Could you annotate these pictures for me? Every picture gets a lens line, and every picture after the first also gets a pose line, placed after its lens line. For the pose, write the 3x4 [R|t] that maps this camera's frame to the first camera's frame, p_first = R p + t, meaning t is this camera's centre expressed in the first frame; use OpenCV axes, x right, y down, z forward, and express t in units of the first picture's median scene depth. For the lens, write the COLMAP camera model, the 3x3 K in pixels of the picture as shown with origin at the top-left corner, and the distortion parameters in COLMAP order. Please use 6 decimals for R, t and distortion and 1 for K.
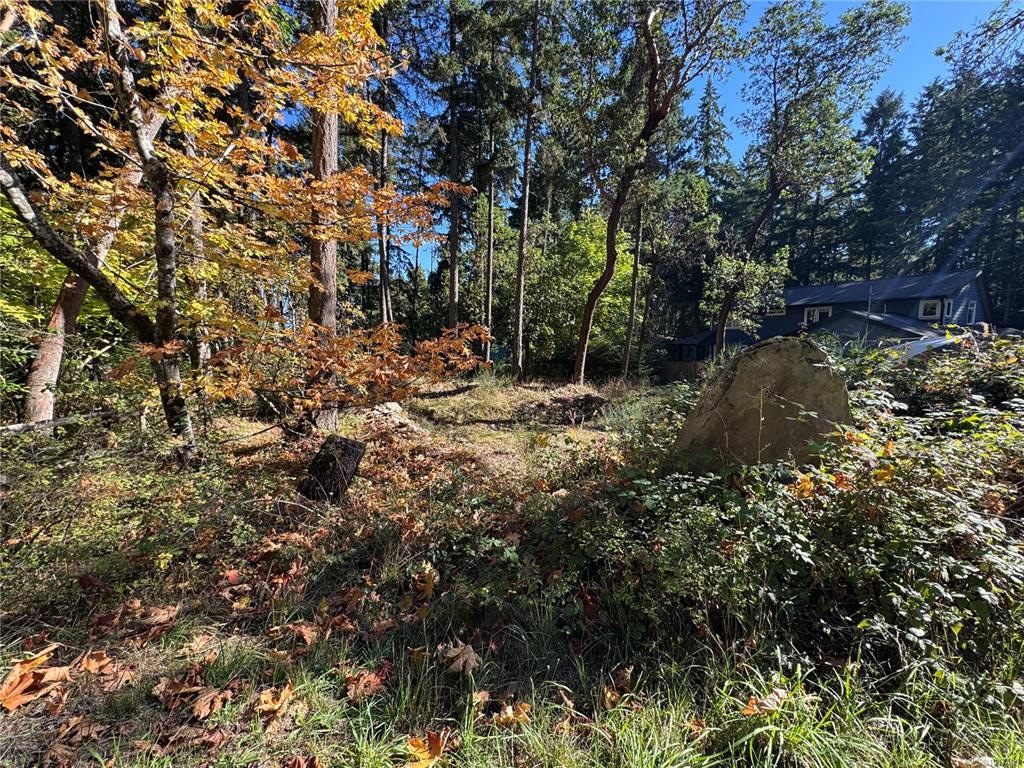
lens RADIAL K [[404.8, 0, 517.9], [0, 404.8, 383.7], [0, 0, 1]] dist [0.000664, -0.000379]
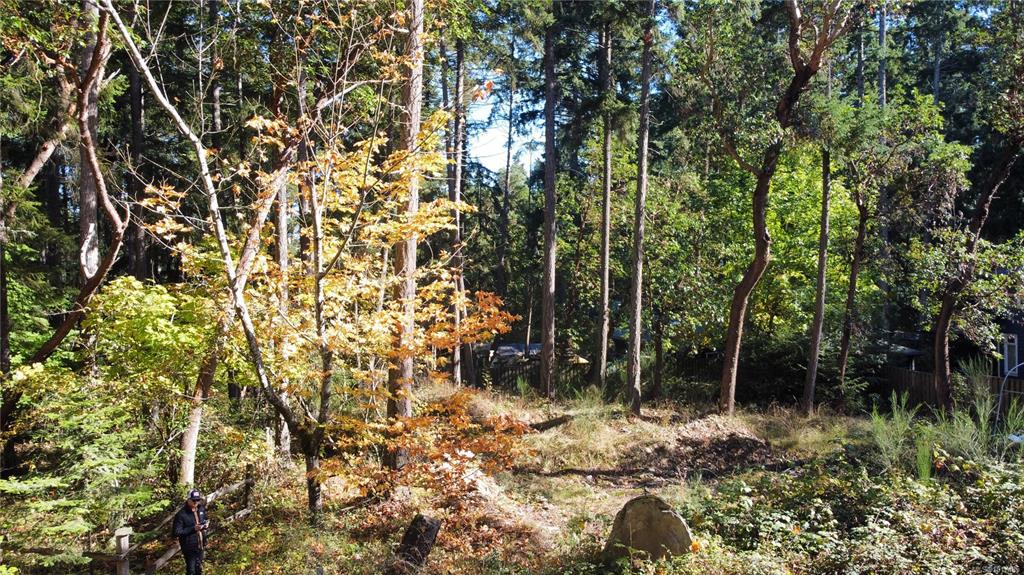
lens RADIAL K [[769.6, 0, 510.2], [0, 769.6, 287.0], [0, 0, 1]] dist [-0.011190, 0.003160]
pose [[0.969771, -0.010177, -0.243806, 0.130186], [-0.011125, 0.996247, -0.085836, -0.111102], [0.243765, 0.085954, 0.966018, -0.401715]]
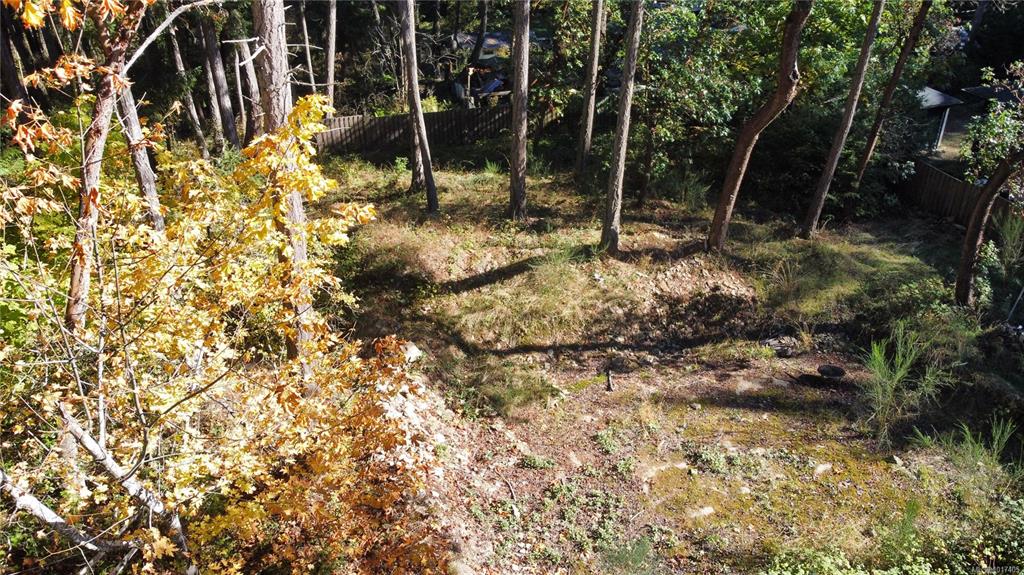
lens RADIAL K [[769.6, 0, 505.1], [0, 769.6, 281.6], [0, 0, 1]] dist [-0.011190, 0.003160]
pose [[0.965418, 0.116618, -0.233170, 0.136776], [-0.012629, 0.914245, 0.404964, -0.473926], [0.260400, -0.388015, 0.884102, -0.124533]]
